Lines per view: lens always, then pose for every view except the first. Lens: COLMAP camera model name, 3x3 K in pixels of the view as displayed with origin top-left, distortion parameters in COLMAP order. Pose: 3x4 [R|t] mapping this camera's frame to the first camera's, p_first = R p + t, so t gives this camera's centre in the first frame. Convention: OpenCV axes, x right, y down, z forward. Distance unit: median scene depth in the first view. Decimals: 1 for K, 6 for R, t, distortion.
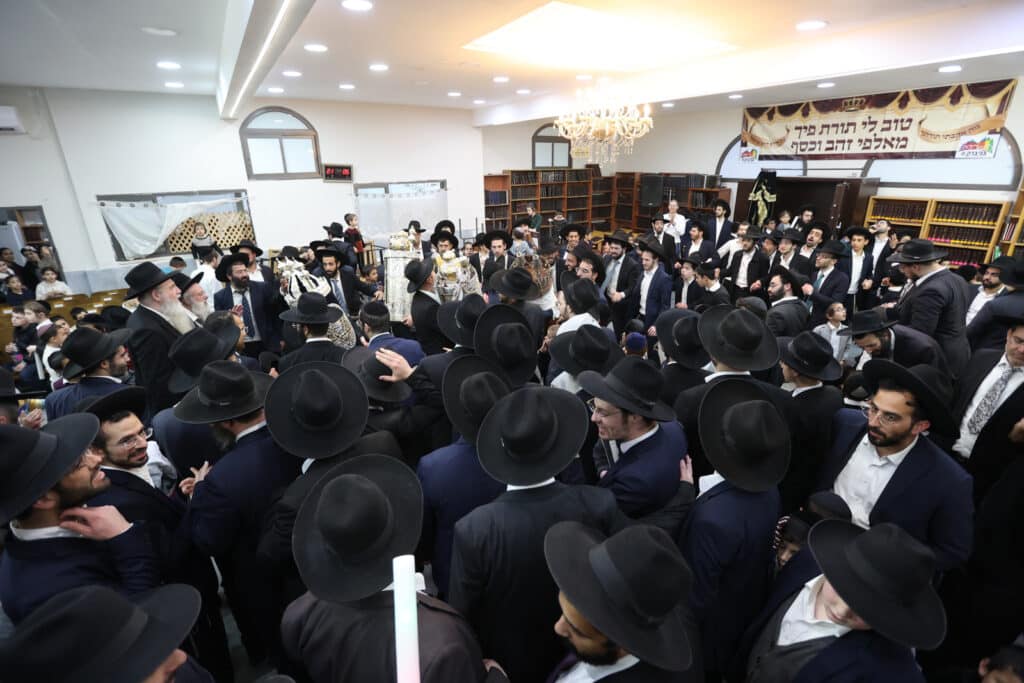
lens RADIAL K [[477.2, 0, 507.9], [0, 477.2, 344.5], [0, 0, 1]] dist [-0.041072, 0.011614]
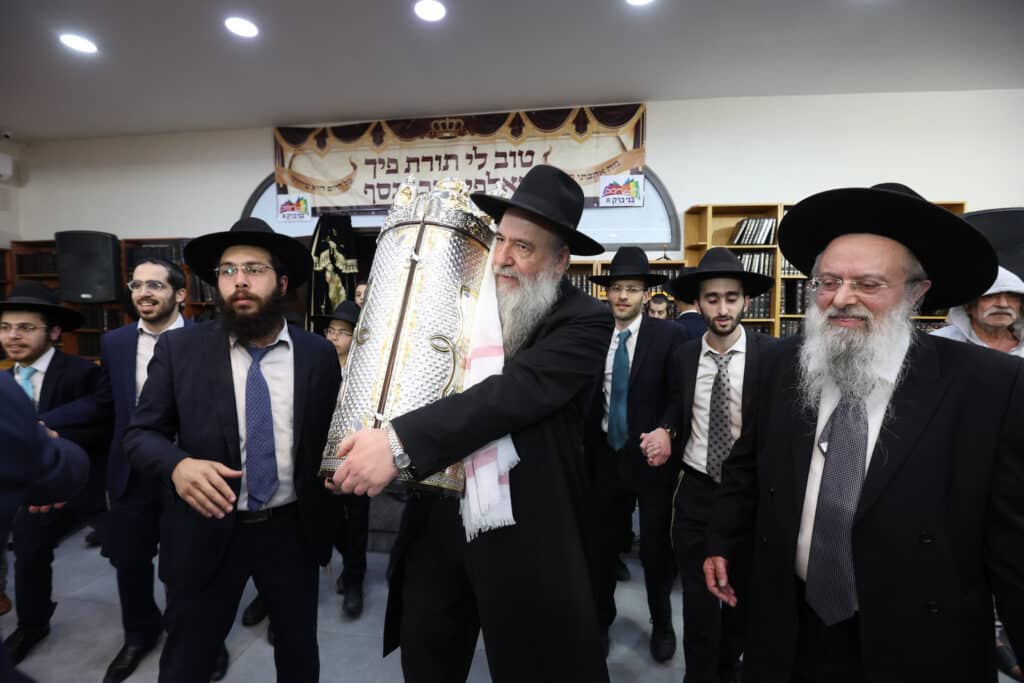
lens RADIAL K [[463.2, 0, 506.3], [0, 463.2, 345.5], [0, 0, 1]] dist [-0.048570, 0.017861]
pose [[0.645674, -0.032039, 0.762941, 0.302412], [0.251318, 0.952374, -0.172695, -0.107577], [-0.721072, 0.303245, 0.622975, 0.623559]]
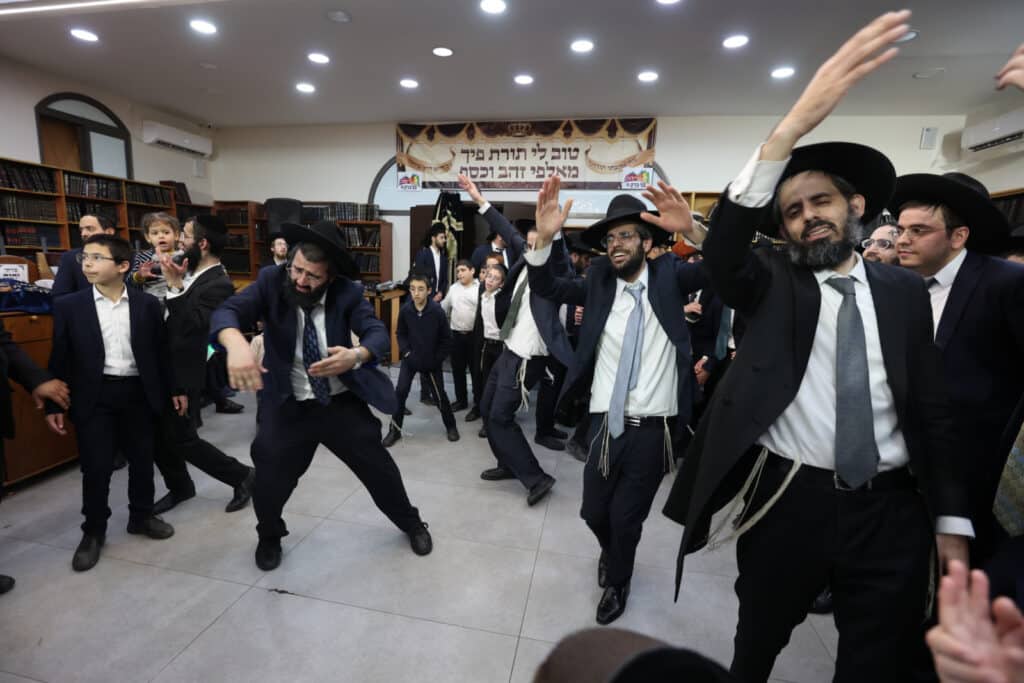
lens RADIAL K [[477.2, 0, 507.9], [0, 477.2, 344.5], [0, 0, 1]] dist [-0.041072, 0.011614]
pose [[0.679140, -0.090279, 0.728435, 0.015951], [0.215007, 0.973345, -0.079825, -0.037892], [-0.701812, 0.210831, 0.680448, 0.458216]]
